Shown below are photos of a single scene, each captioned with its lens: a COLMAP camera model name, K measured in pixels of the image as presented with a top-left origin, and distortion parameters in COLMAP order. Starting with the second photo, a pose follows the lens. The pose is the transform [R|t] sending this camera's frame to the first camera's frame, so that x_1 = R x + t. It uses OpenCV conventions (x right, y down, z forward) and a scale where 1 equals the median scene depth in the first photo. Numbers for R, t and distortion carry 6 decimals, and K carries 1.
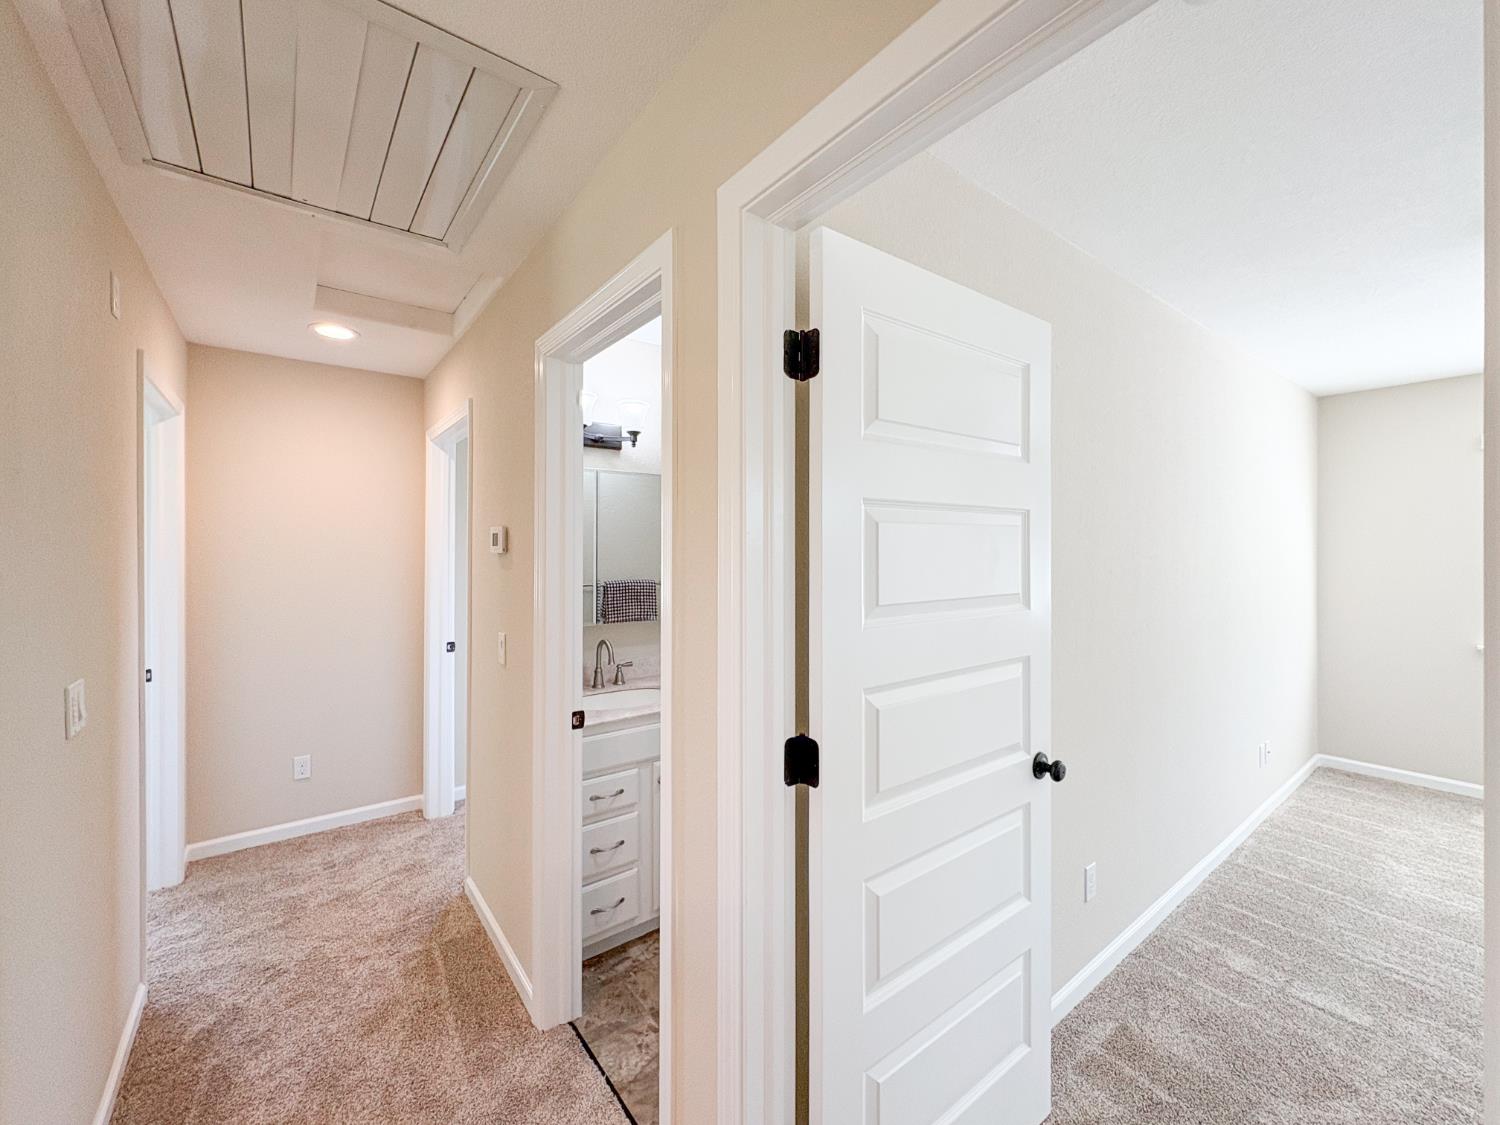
lens RADIAL K [[605.6, 0, 749.3], [0, 605.6, 556.8], [0, 0, 1]] dist [0.002136, -0.000444]
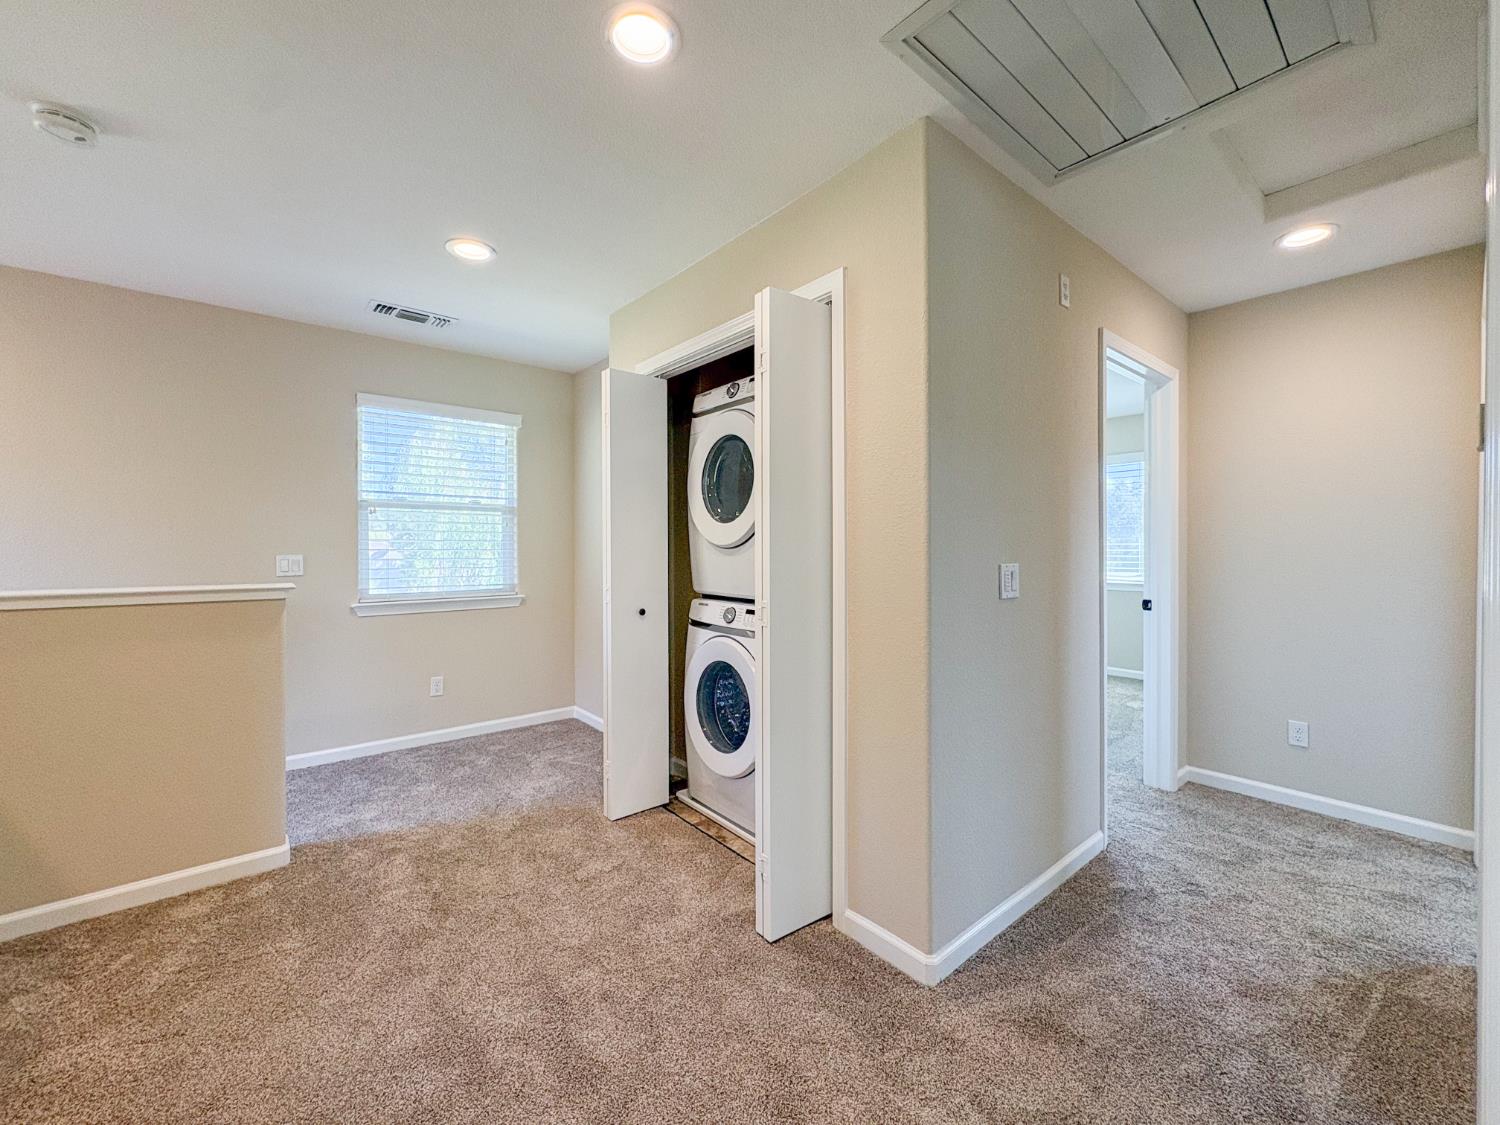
lens RADIAL K [[605.6, 0, 753.6], [0, 605.6, 553.0], [0, 0, 1]] dist [0.002136, -0.000444]
pose [[0.057473, 0.012735, -0.998266, 0.163718], [-0.007801, 0.999894, 0.012307, 0.087792], [0.998317, 0.007080, 0.057566, 0.155430]]
